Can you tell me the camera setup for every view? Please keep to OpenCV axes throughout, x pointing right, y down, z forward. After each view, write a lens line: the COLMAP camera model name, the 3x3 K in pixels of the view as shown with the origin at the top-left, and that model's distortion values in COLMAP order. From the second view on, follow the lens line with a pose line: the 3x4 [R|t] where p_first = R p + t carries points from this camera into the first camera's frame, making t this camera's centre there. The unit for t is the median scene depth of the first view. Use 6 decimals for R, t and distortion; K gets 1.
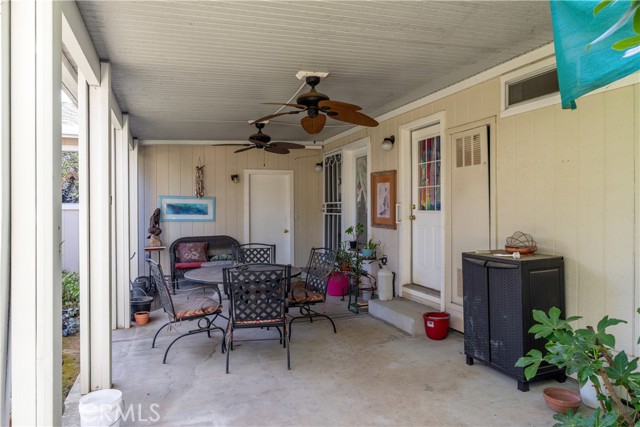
lens RADIAL K [[416.3, 0, 321.4], [0, 416.3, 209.0], [0, 0, 1]] dist [-0.008185, 0.006227]
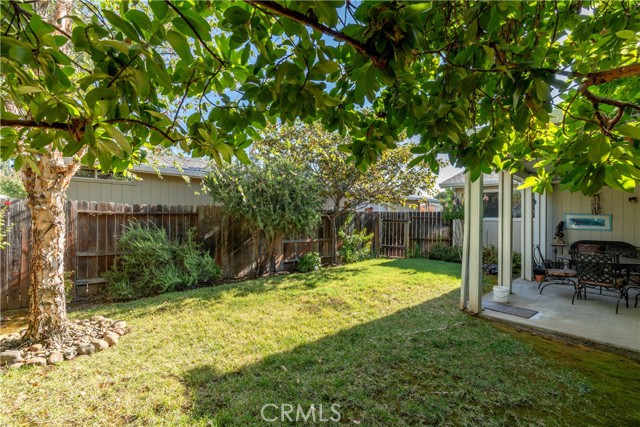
lens RADIAL K [[282.0, 0, 319.2], [0, 282.0, 215.8], [0, 0, 1]] dist [-0.005025, 0.001173]
pose [[0.383179, 0.001206, -0.923673, 0.259885], [-0.015721, 0.999863, -0.005216, -0.001853], [0.923540, 0.016519, 0.383146, -0.305118]]
